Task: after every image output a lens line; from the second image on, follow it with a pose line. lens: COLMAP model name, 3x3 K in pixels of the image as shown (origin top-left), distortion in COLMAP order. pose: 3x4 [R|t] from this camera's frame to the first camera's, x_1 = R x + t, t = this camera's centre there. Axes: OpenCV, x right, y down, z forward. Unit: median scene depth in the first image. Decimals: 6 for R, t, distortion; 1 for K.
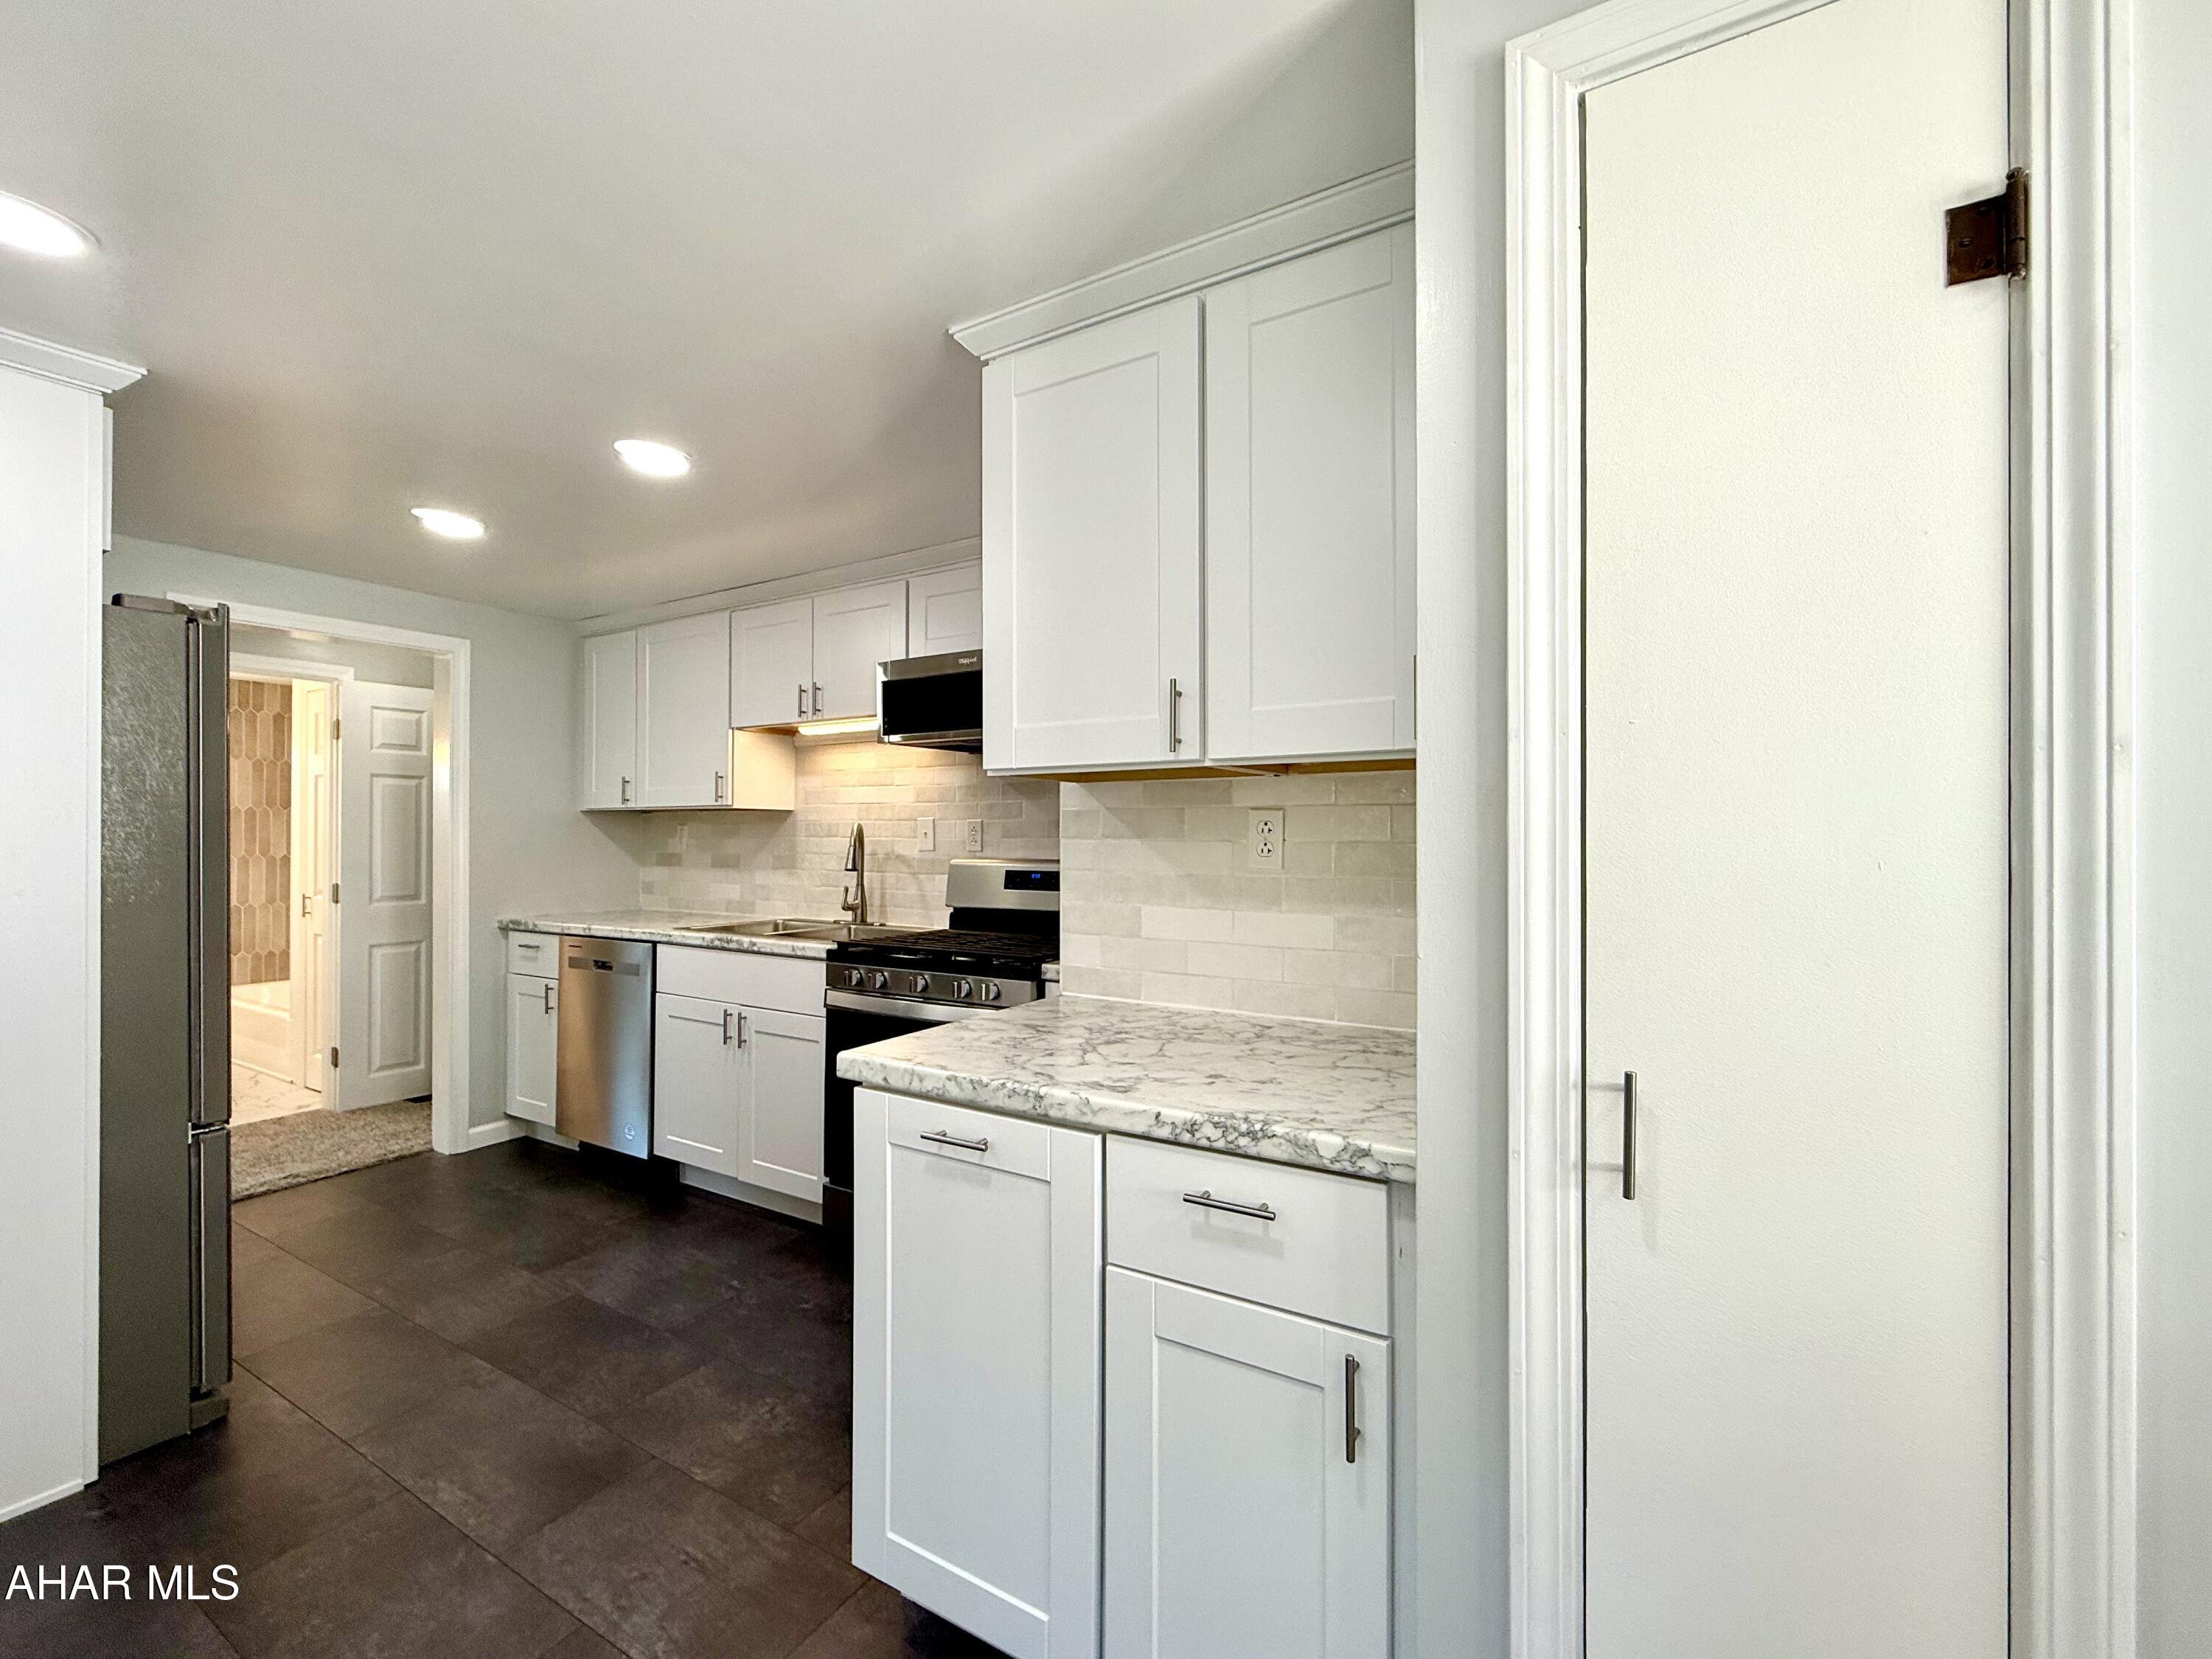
lens RADIAL K [[949.1, 0, 1106.0], [0, 949.1, 829.5], [0, 0, 1]] dist [0.009176, 0.000052]
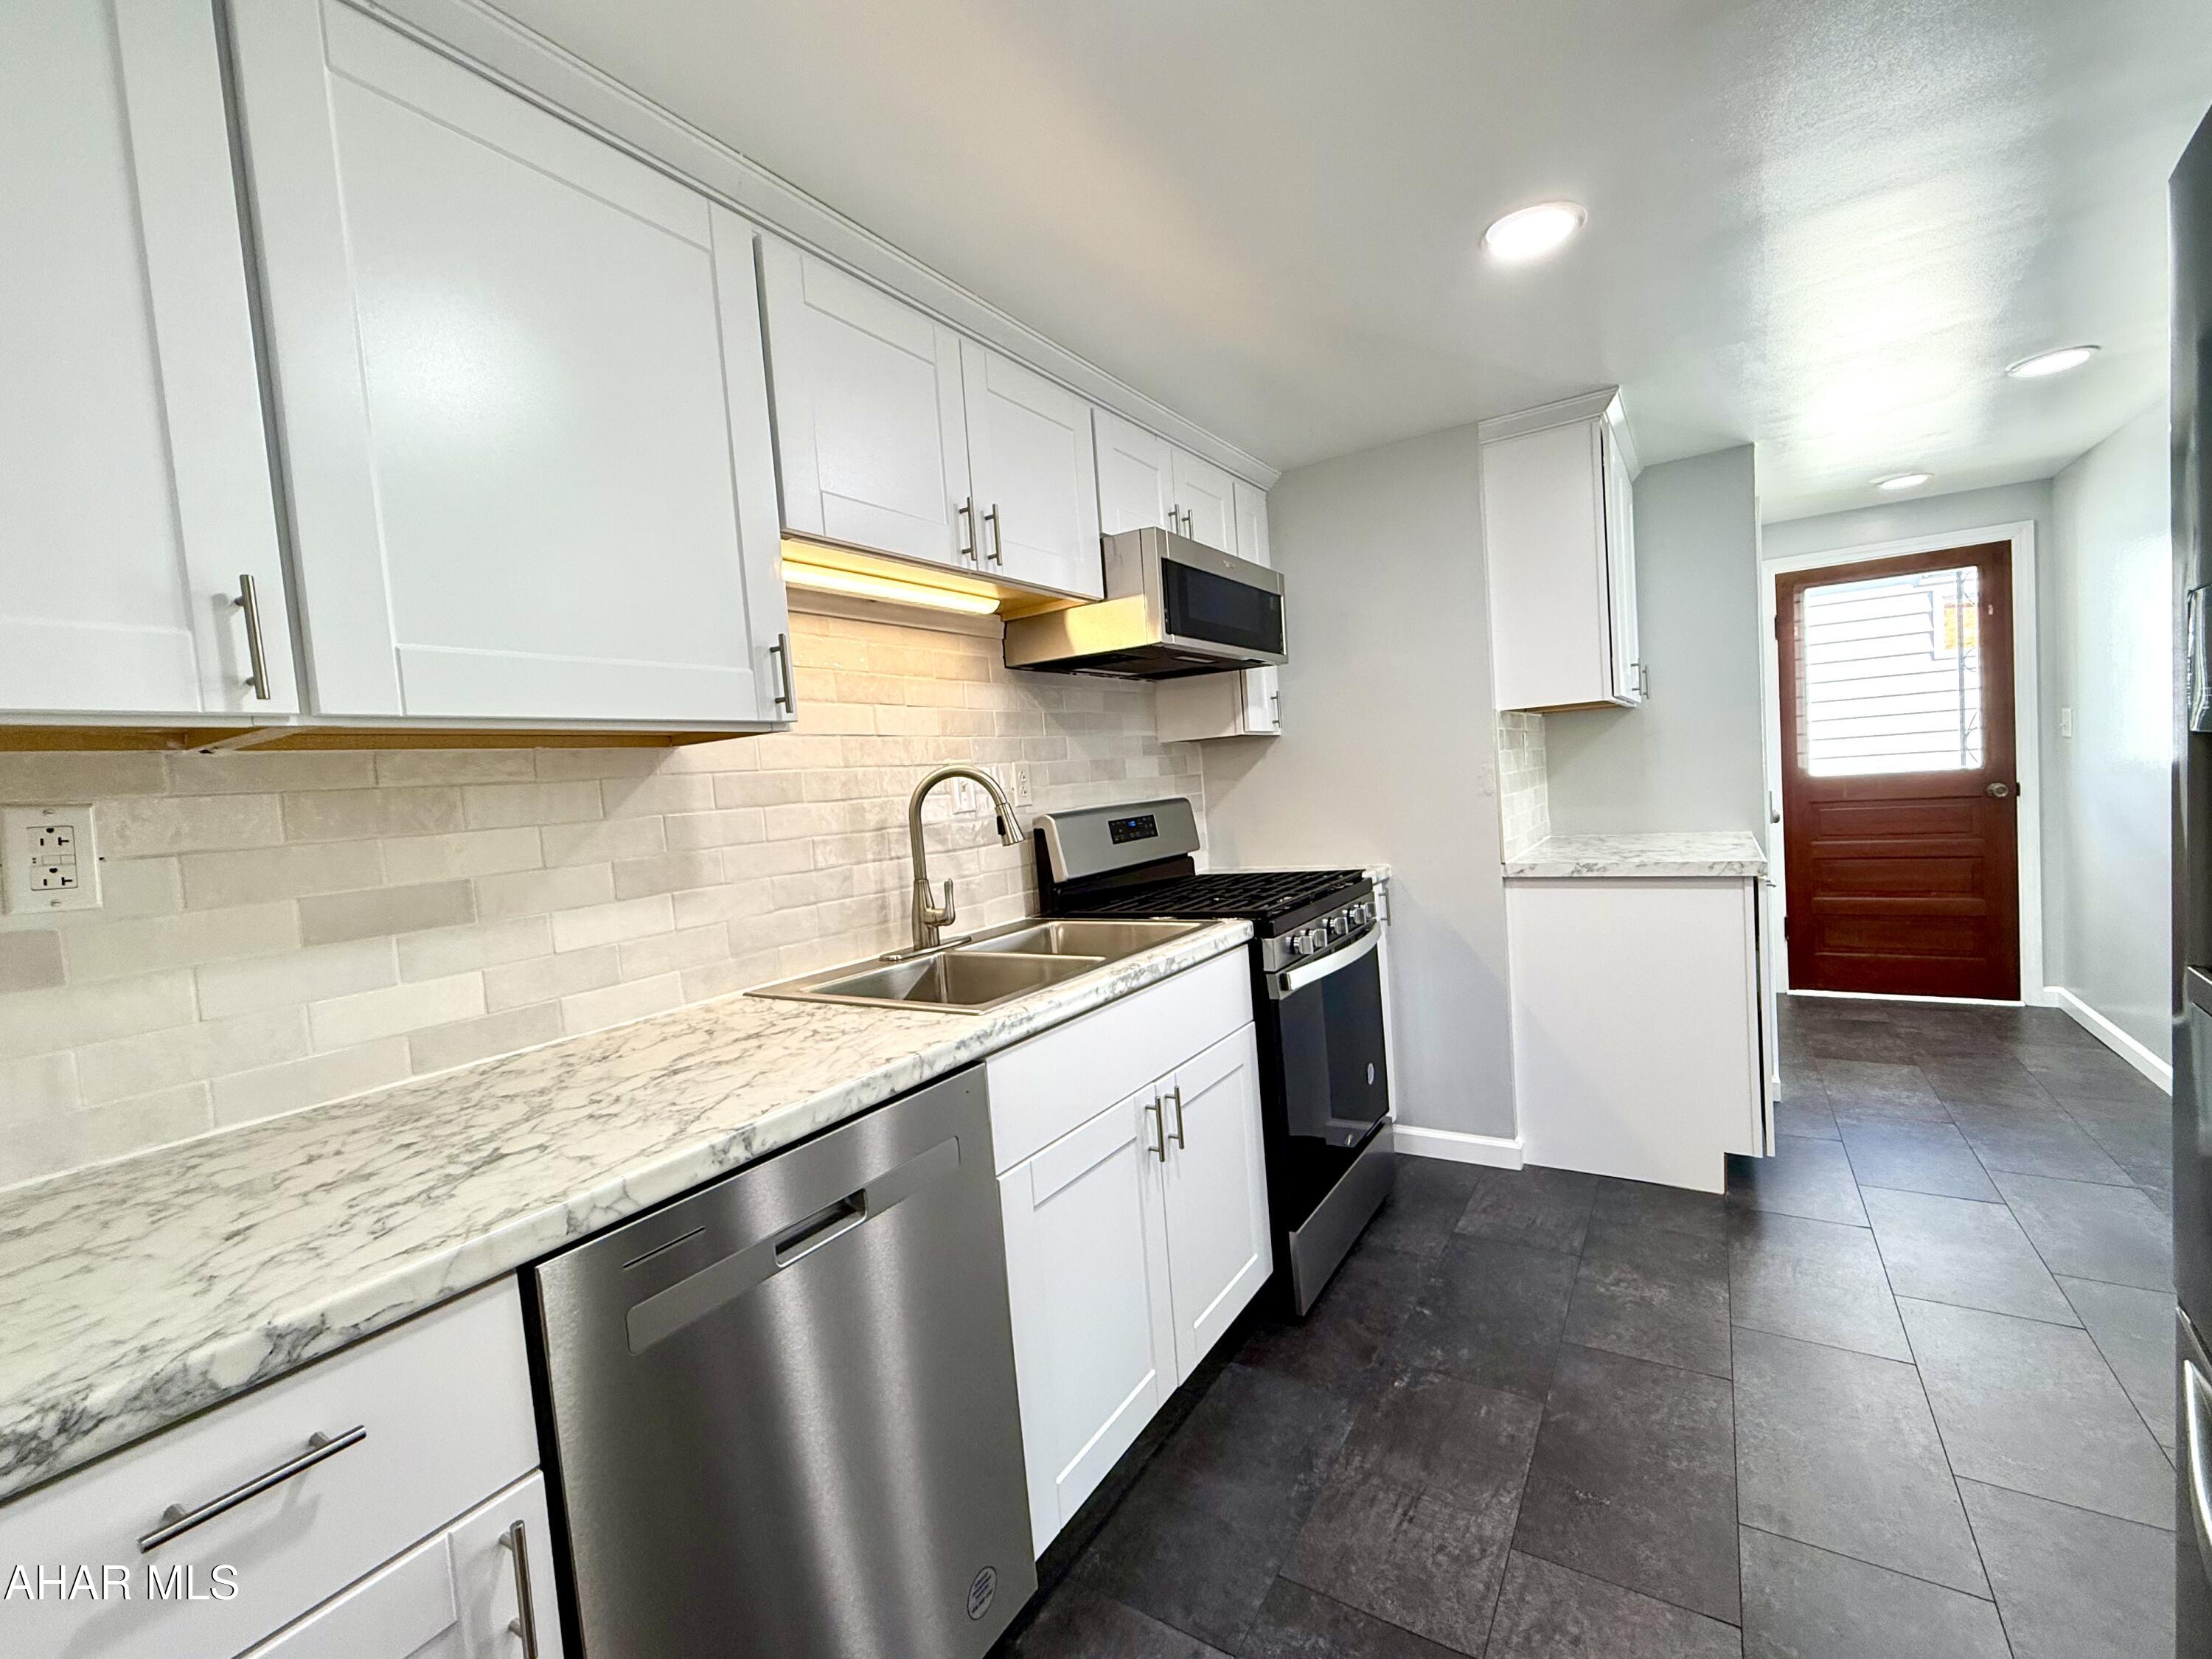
lens RADIAL K [[928.9, 0, 1106.0], [0, 928.9, 829.5], [0, 0, 1]] dist [-0.009997, -0.000065]
pose [[0.029416, -0.052754, 0.998174, -0.770812], [0.072017, 0.996123, 0.050524, 0.009049], [-0.996970, 0.070400, 0.033101, 0.844826]]
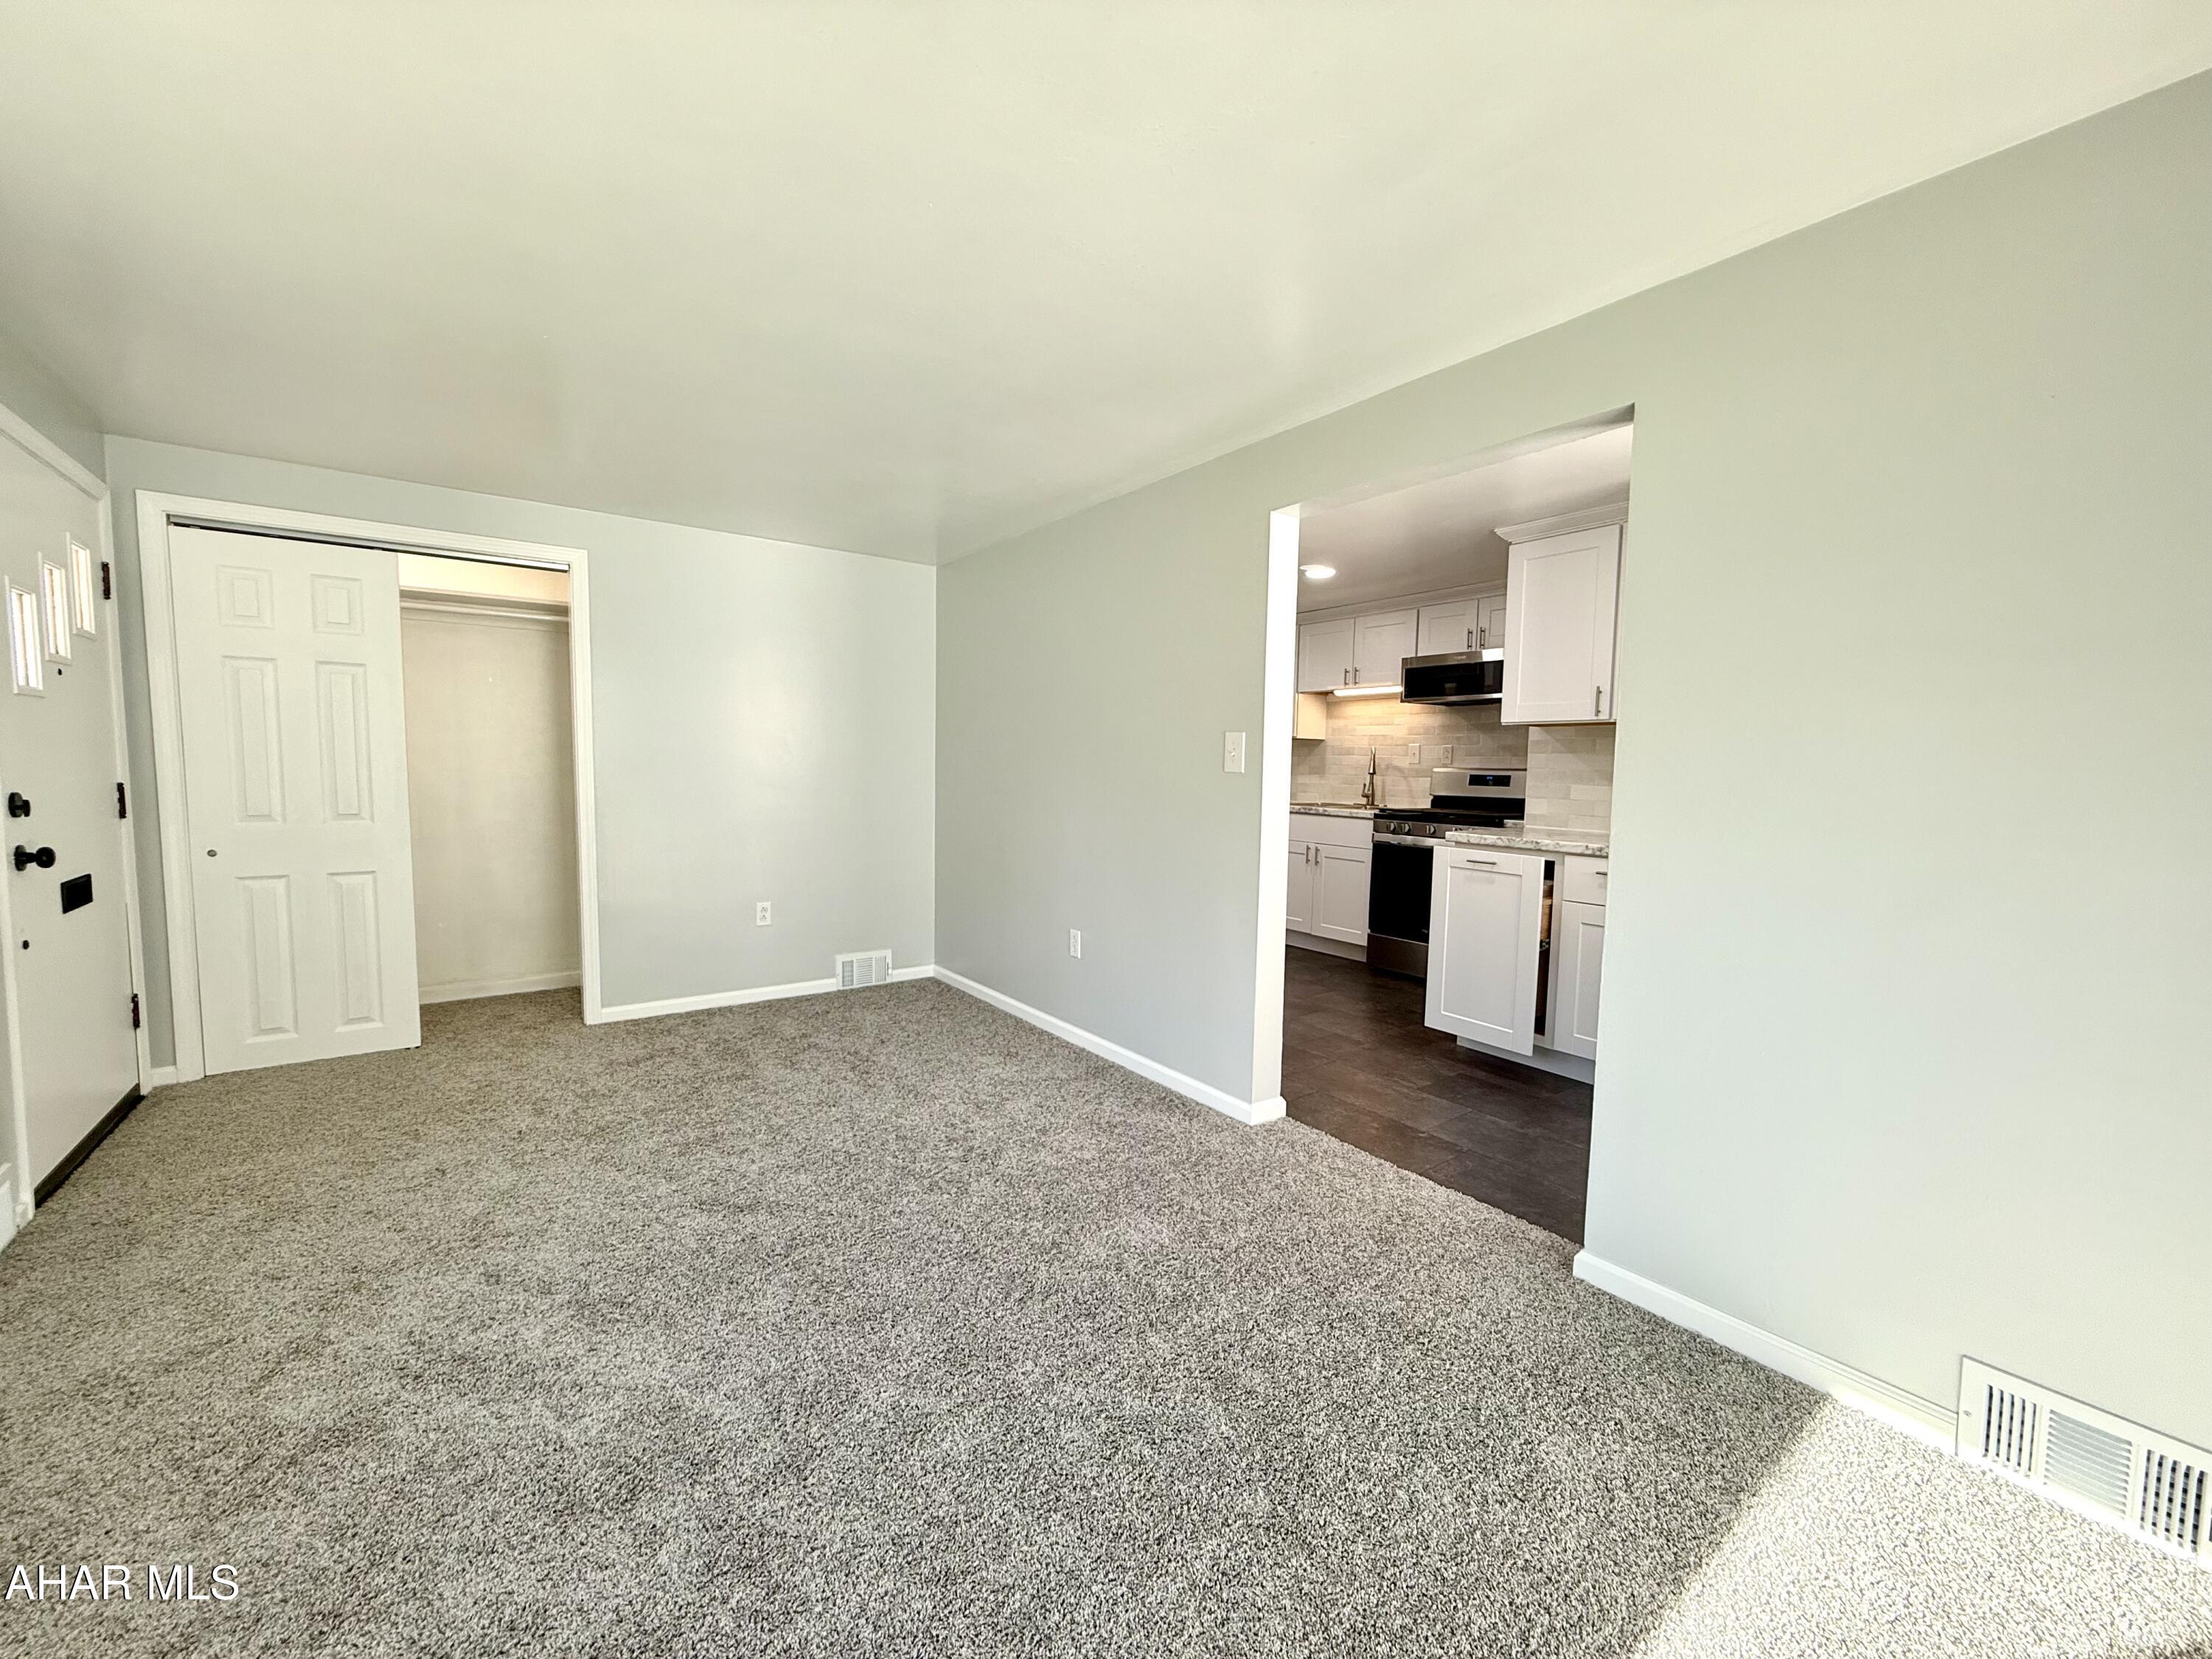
lens RADIAL K [[882.5, 0, 1106.0], [0, 882.5, 829.5], [0, 0, 1]] dist [-0.000530, -0.000080]
pose [[0.924438, 0.043322, -0.378864, -0.090608], [-0.012477, 0.996430, 0.083496, 0.014054], [0.381128, -0.072460, 0.921678, -0.647521]]
